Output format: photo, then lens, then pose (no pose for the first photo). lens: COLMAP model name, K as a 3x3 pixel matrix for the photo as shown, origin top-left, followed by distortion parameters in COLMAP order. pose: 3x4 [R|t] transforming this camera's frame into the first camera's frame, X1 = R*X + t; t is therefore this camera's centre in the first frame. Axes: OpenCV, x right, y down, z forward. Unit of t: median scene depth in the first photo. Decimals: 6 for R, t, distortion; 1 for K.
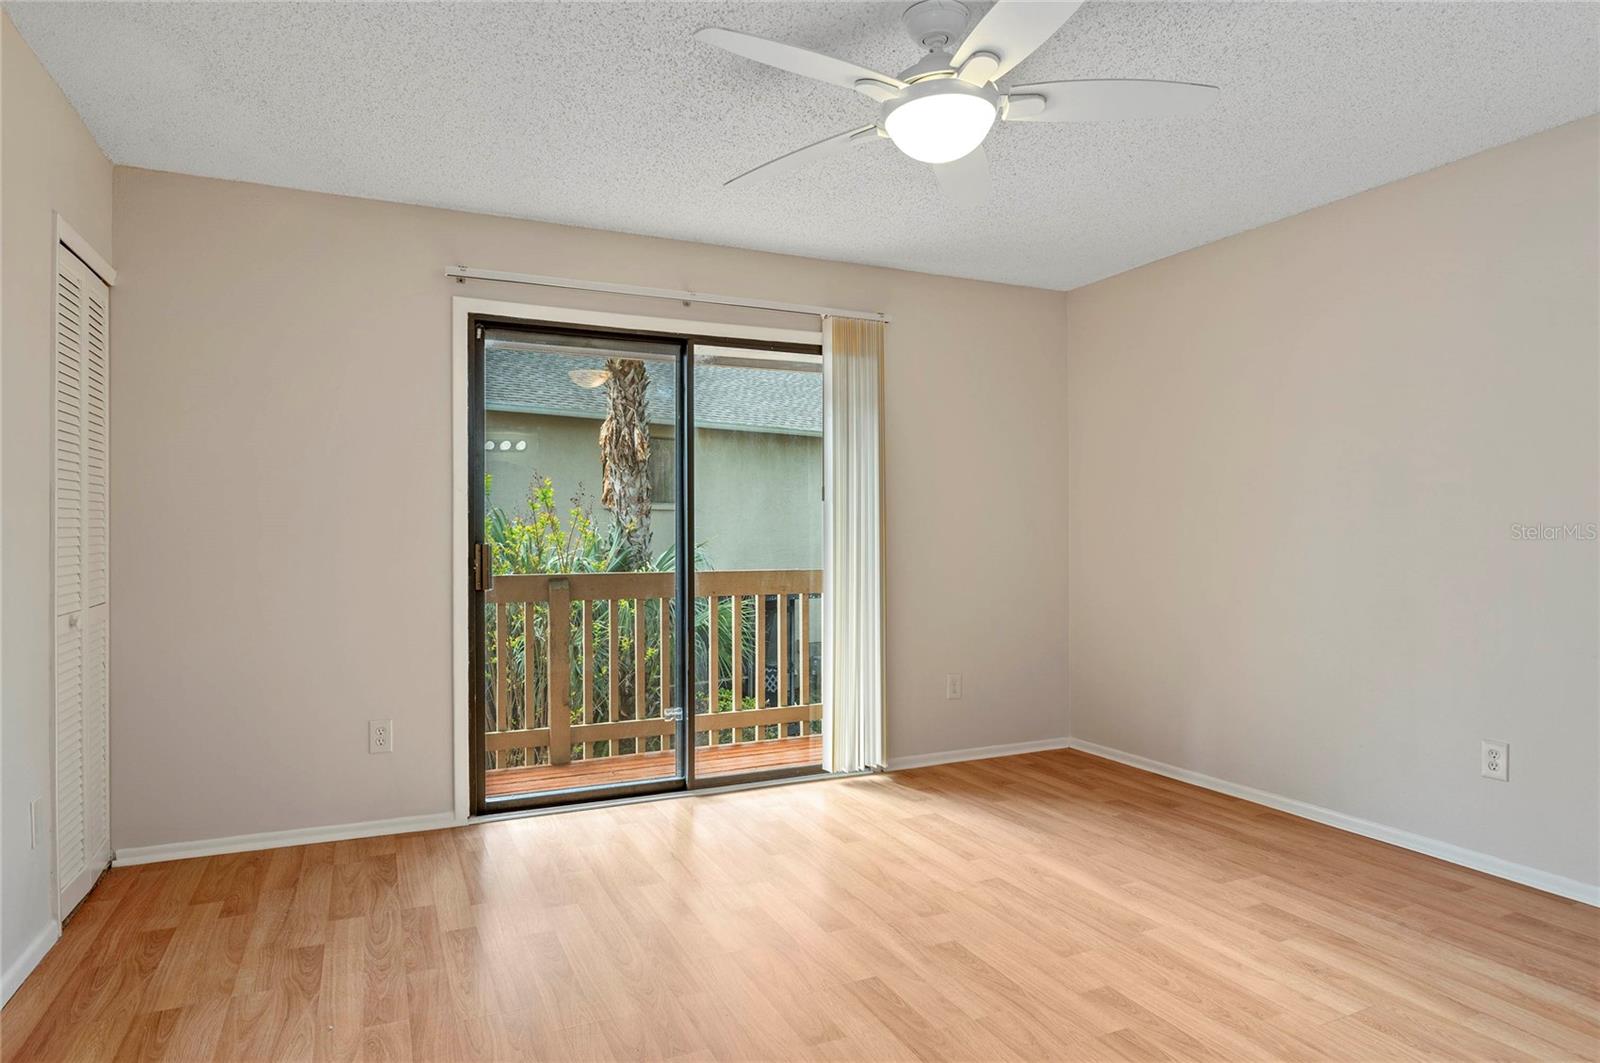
lens RADIAL K [[920.3, 0, 800.0], [0, 920.3, 531.5], [0, 0, 1]] dist [-0.005056, -0.002475]
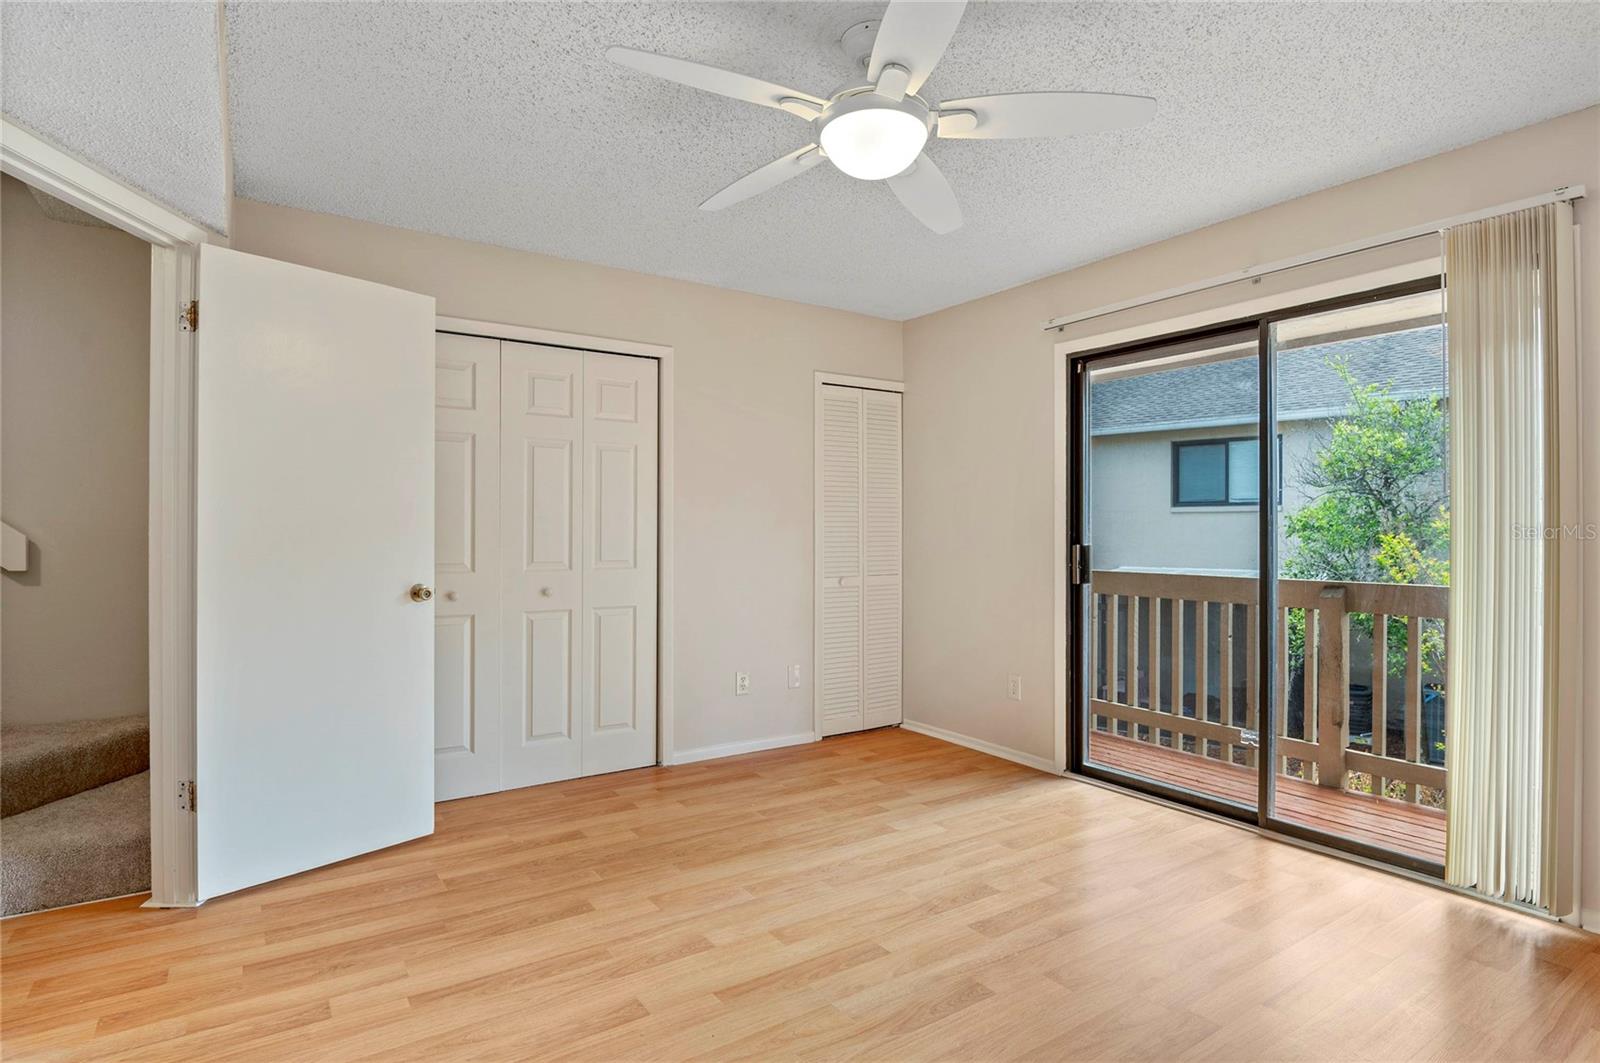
lens RADIAL K [[822.5, 0, 800.0], [0, 822.5, 531.5], [0, 0, 1]] dist [0.001524, -0.015269]
pose [[0.158533, -0.000991, -0.987353, 0.655608], [-0.000629, 0.999999, -0.001105, -0.003110], [0.987353, 0.000797, 0.158532, 0.482527]]
